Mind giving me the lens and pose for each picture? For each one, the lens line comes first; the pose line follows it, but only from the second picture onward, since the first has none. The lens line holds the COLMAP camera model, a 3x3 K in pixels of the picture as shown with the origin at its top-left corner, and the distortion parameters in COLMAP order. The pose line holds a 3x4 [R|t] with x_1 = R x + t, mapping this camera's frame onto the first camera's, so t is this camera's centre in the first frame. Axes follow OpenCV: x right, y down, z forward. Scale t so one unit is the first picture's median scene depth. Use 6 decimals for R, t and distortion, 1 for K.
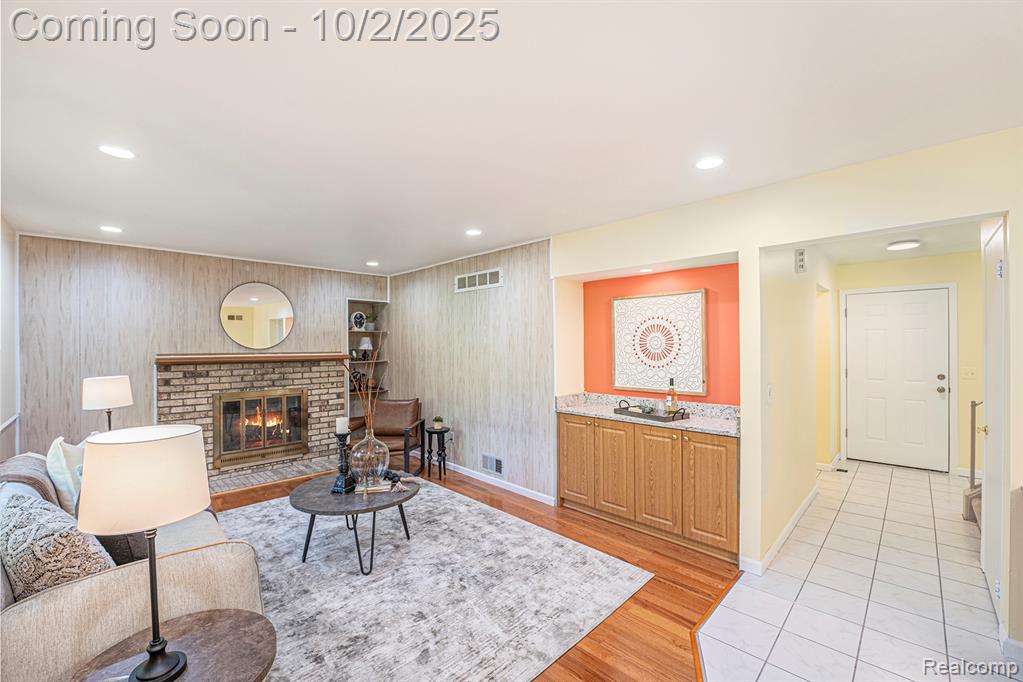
lens RADIAL K [[424.5, 0, 506.8], [0, 424.5, 348.5], [0, 0, 1]] dist [-0.011829, 0.000590]
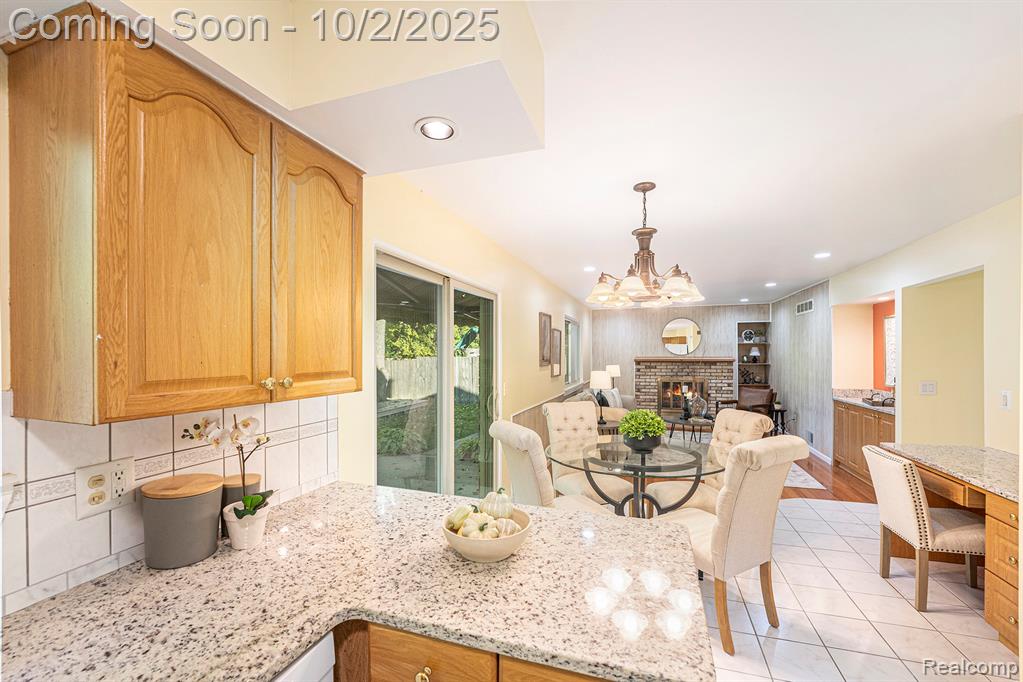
lens RADIAL K [[424.5, 0, 506.8], [0, 424.5, 348.5], [0, 0, 1]] dist [-0.011829, 0.000590]
pose [[0.457502, -0.007591, -0.889176, 0.683665], [-0.005401, 0.999921, -0.011316, -0.001428], [0.889192, 0.009979, 0.457425, -0.495223]]
